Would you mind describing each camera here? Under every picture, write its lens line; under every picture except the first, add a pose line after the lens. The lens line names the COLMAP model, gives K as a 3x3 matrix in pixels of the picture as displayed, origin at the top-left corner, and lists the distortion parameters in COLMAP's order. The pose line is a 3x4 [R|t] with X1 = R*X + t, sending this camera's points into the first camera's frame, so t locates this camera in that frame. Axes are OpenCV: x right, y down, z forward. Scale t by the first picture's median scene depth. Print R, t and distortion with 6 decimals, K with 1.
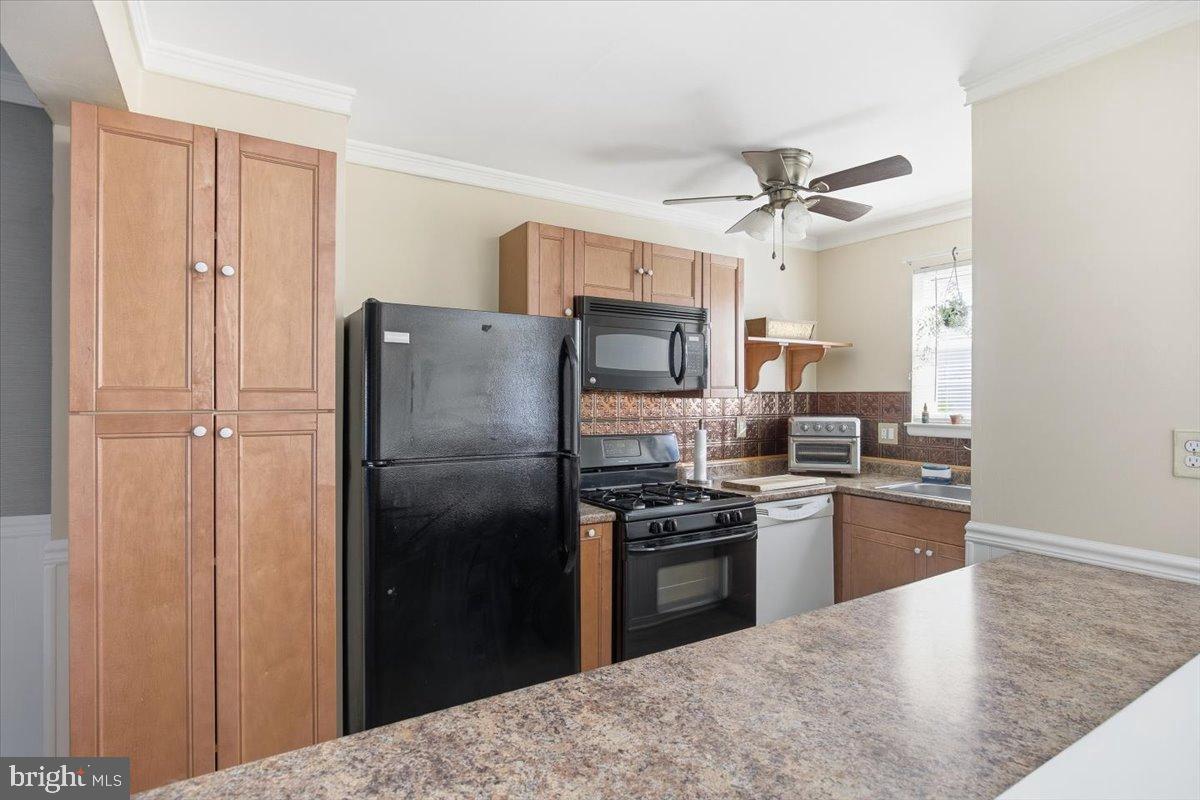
lens RADIAL K [[604.4, 0, 595.1], [0, 604.4, 395.2], [0, 0, 1]] dist [-0.002229, -0.000184]
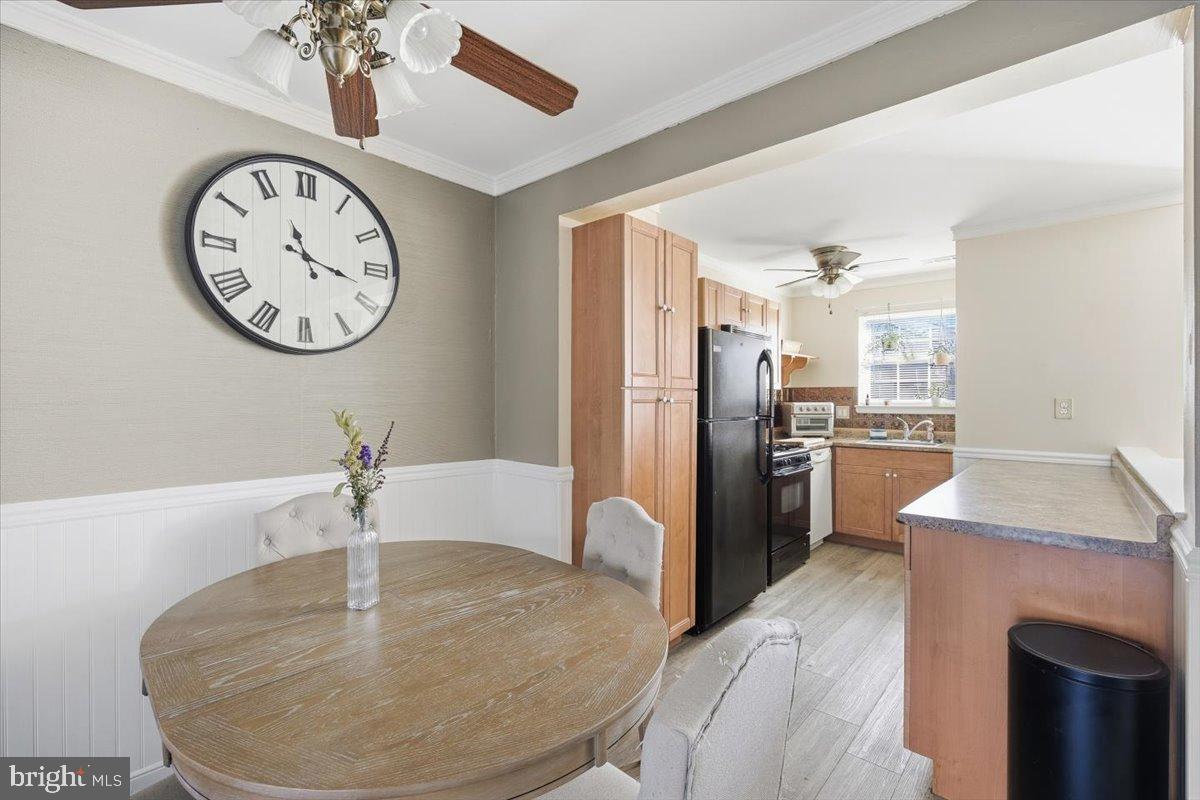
lens RADIAL K [[526.4, 0, 597.3], [0, 526.4, 397.3], [0, 0, 1]] dist [-0.005548, -0.000119]
pose [[0.961099, 0.000665, 0.276204, -0.607125], [-0.000317, 0.999999, -0.001304, 0.026605], [-0.276204, 0.001166, 0.961098, -0.212357]]
